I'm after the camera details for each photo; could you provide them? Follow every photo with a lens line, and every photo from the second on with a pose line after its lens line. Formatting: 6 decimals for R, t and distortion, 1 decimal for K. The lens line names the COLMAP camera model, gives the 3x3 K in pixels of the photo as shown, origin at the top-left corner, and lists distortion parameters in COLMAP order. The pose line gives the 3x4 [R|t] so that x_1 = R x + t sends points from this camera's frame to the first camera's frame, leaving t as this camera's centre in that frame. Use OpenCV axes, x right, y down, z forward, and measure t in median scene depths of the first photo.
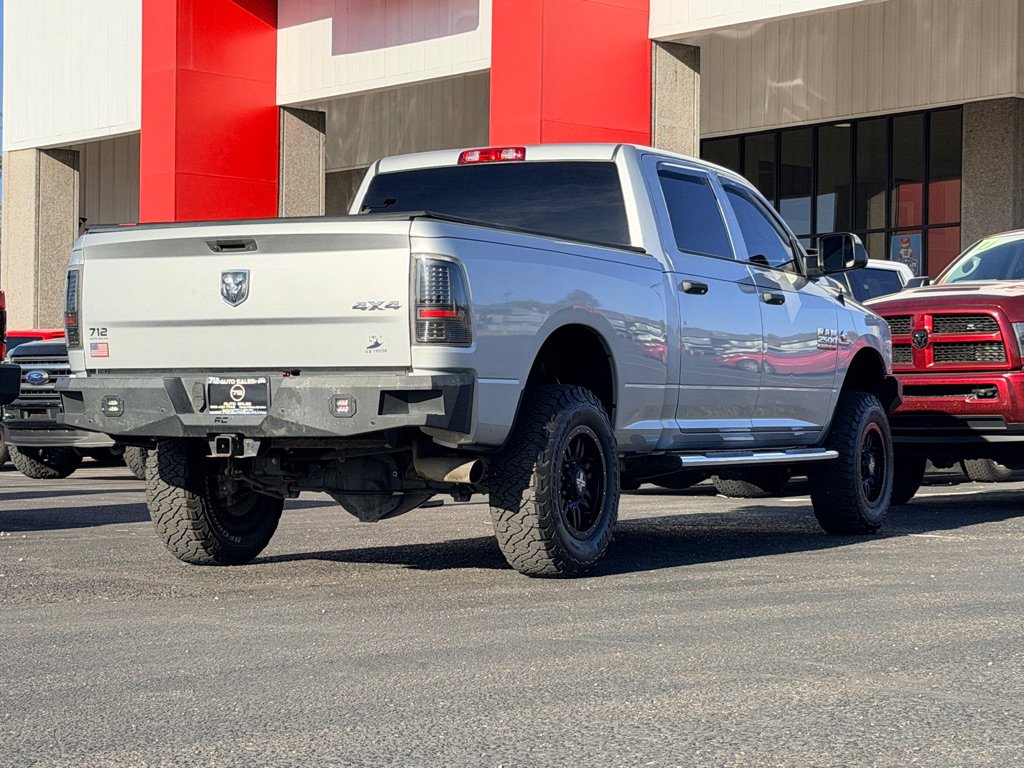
lens RADIAL K [[2349.2, 0, 511.9], [0, 2349.2, 384.8], [0, 0, 1]] dist [0.105531, 0.388337]
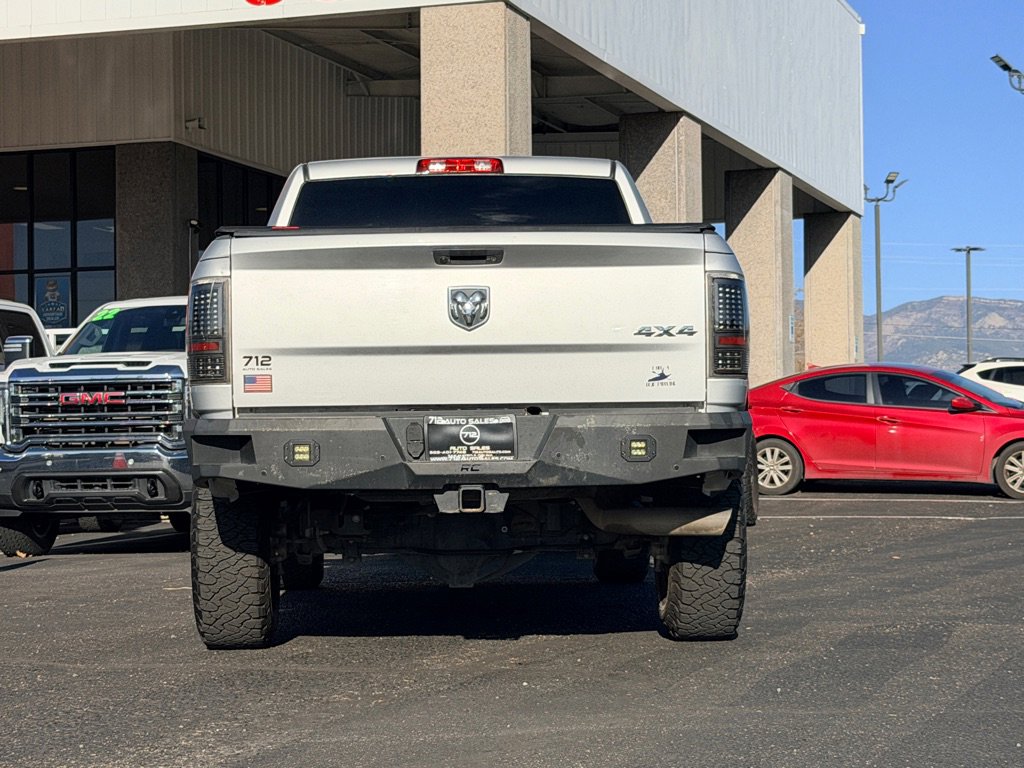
lens RADIAL K [[2328.8, 0, 507.1], [0, 2328.8, 400.2], [0, 0, 1]] dist [0.075451, 0.473419]
pose [[0.860401, -0.001422, 0.509615, -0.519773], [0.009378, 0.999871, -0.013044, 0.002006], [-0.509531, 0.016002, 0.860303, 0.286216]]
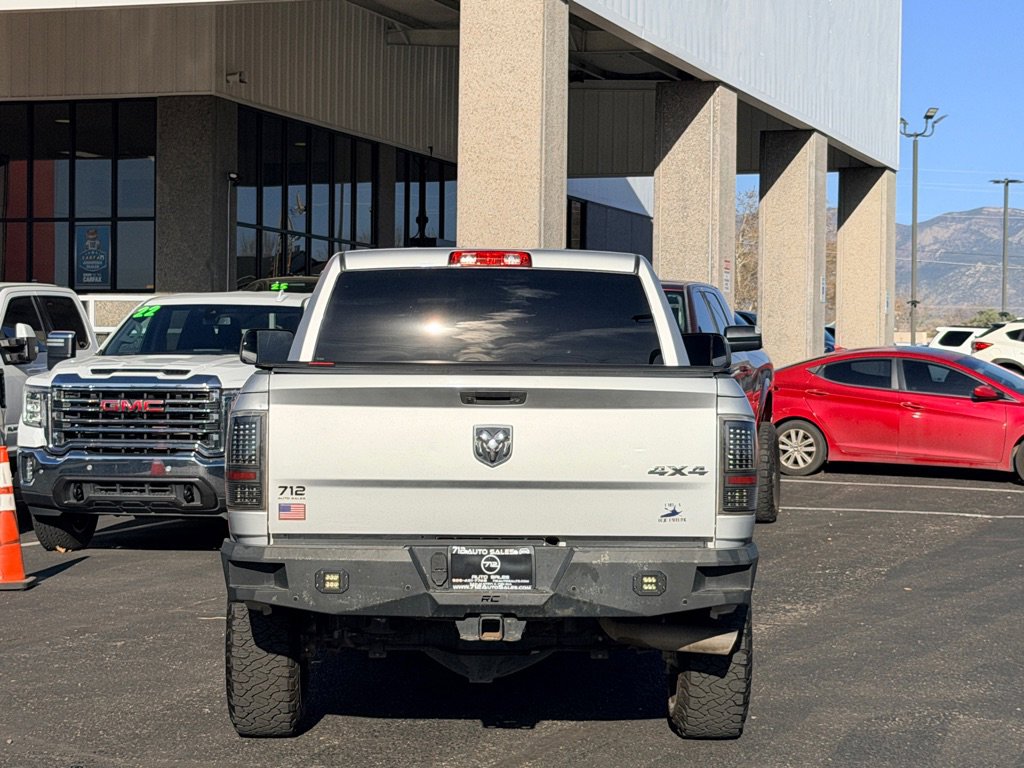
lens RADIAL K [[2333.6, 0, 512.0], [0, 2333.6, 384.0], [0, 0, 1]] dist [0.107838, 0.034661]
pose [[0.866849, -0.000779, 0.498569, -0.540495], [-0.014260, 0.999551, 0.026355, -0.086436], [-0.498366, -0.029955, 0.866449, 0.242074]]
